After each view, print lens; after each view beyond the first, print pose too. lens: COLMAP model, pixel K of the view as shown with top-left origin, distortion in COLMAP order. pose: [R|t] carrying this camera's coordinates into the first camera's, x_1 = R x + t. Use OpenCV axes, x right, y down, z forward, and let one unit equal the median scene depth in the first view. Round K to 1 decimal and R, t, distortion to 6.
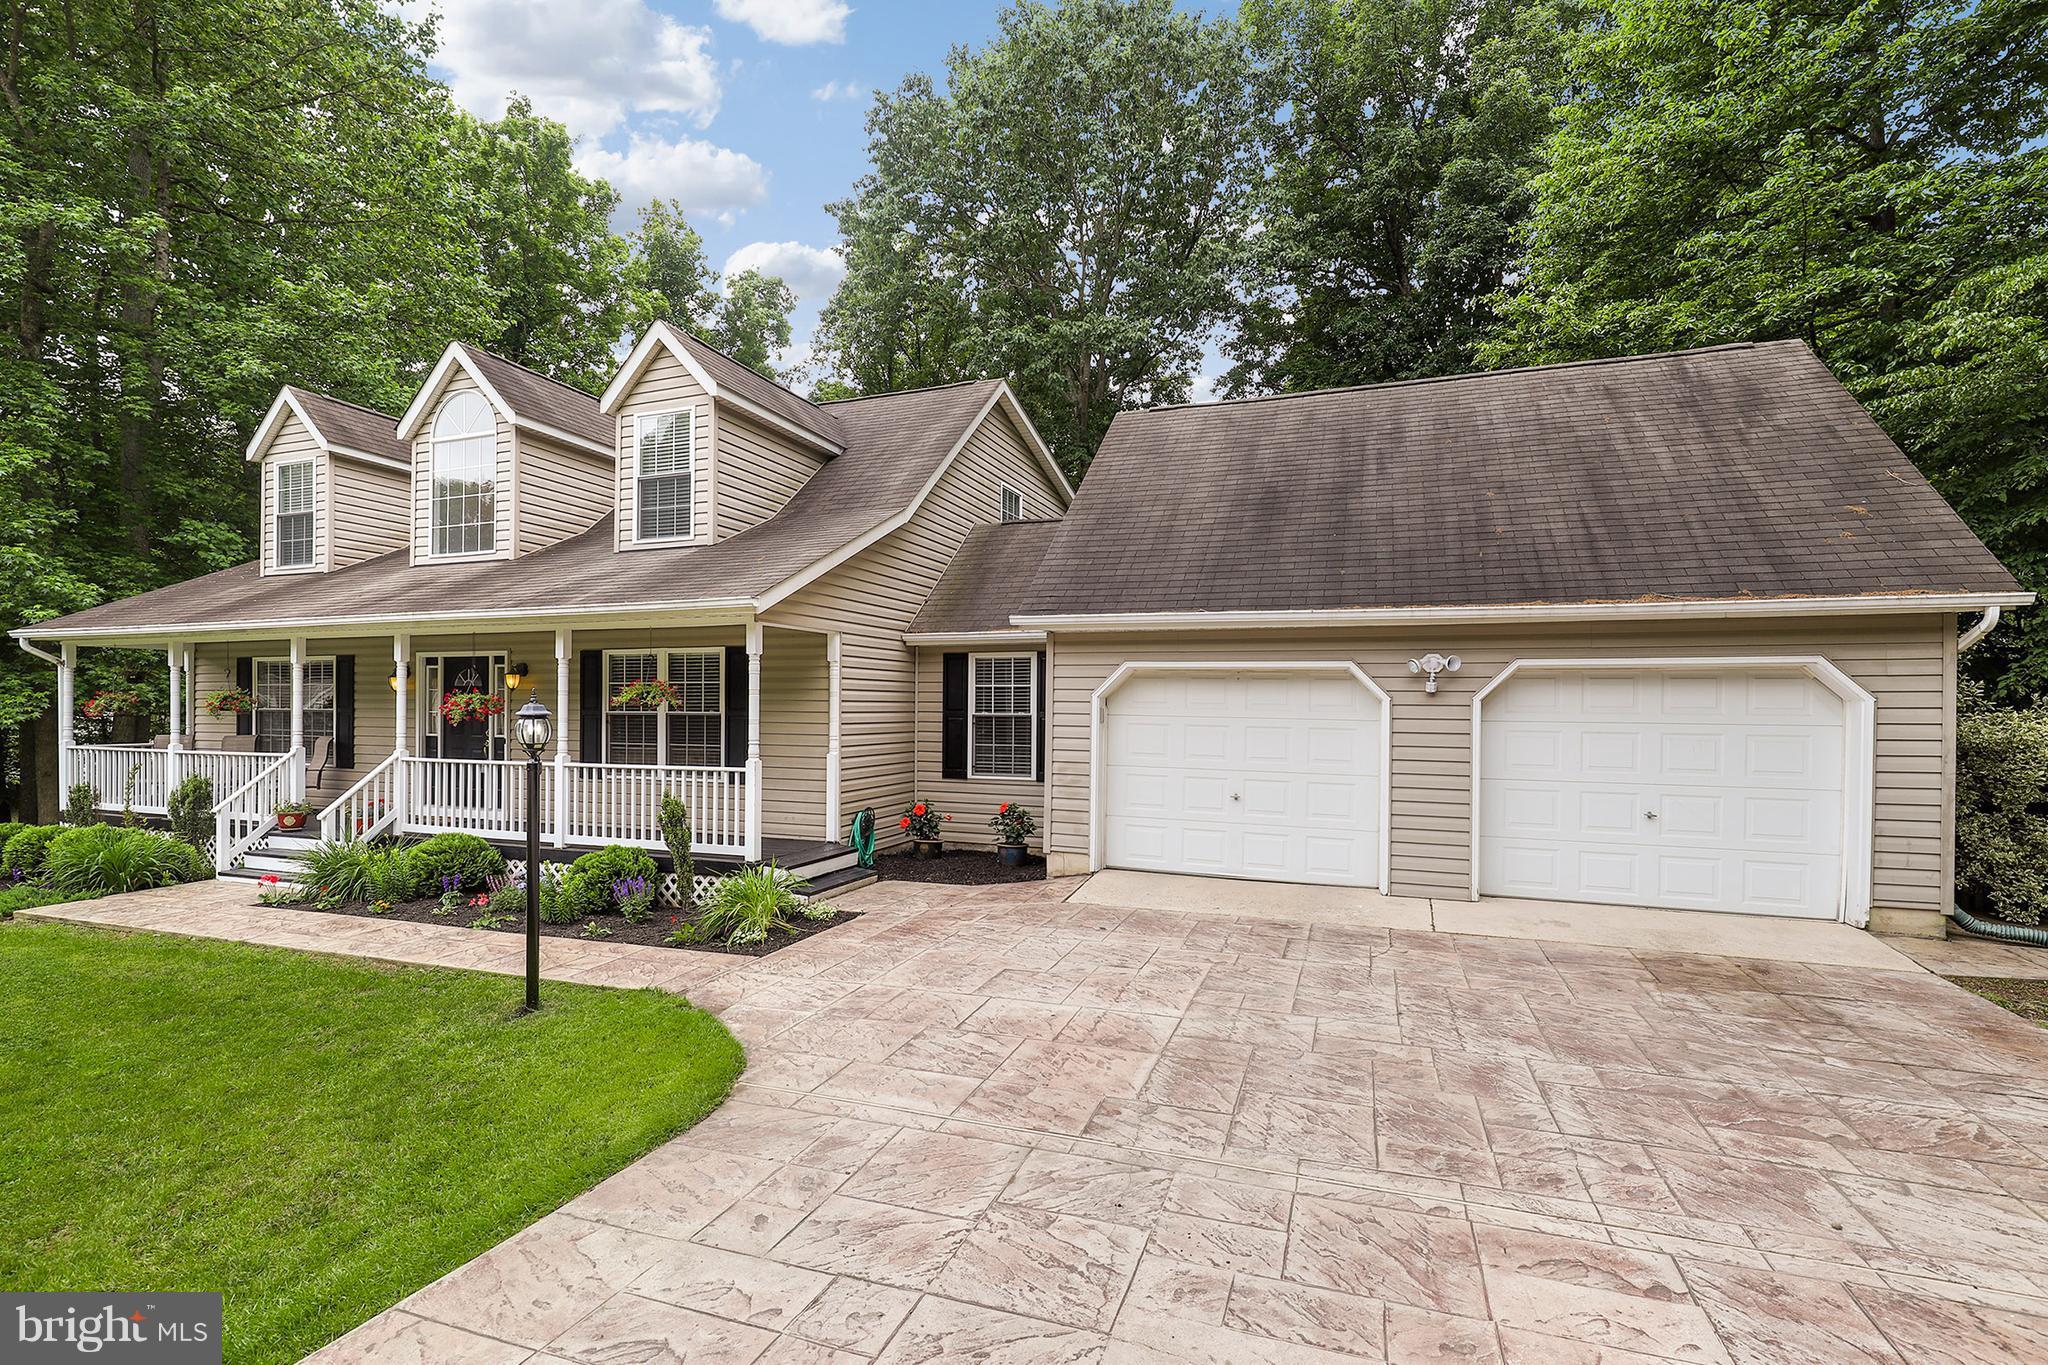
lens RADIAL K [[929.2, 0, 1031.6], [0, 929.2, 690.8], [0, 0, 1]] dist [0.000947, 0.000086]
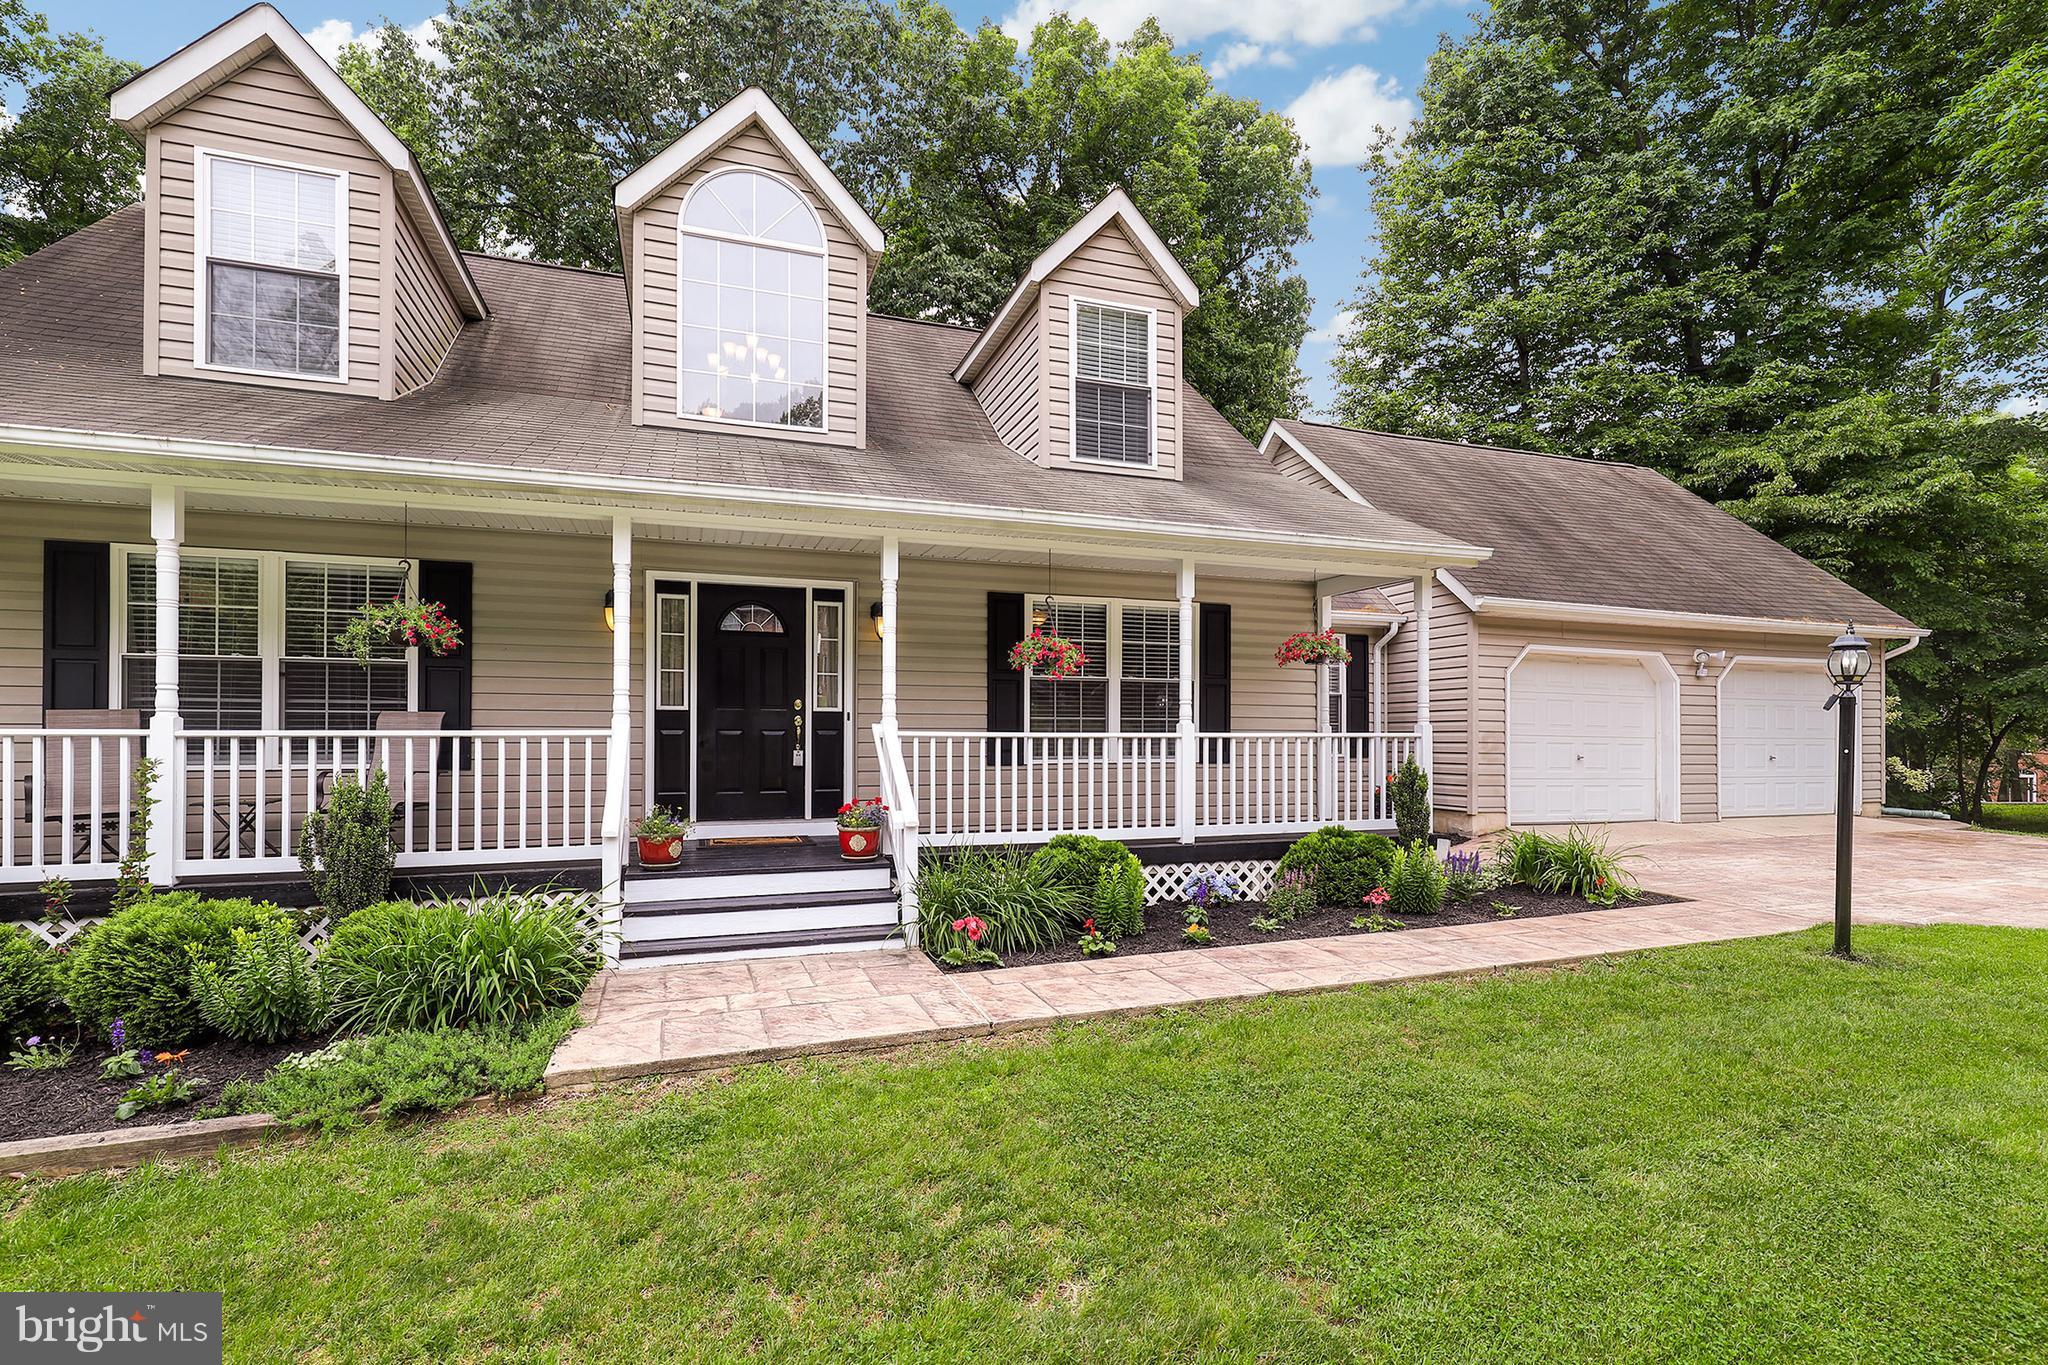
lens RADIAL K [[987.4, 0, 1029.6], [0, 987.4, 717.8], [0, 0, 1]] dist [0.001183, 0.000262]
pose [[0.752718, -0.018811, 0.658074, -1.017072], [-0.034640, 0.997075, 0.068123, 0.002829], [-0.657431, -0.074074, 0.749865, 0.377166]]
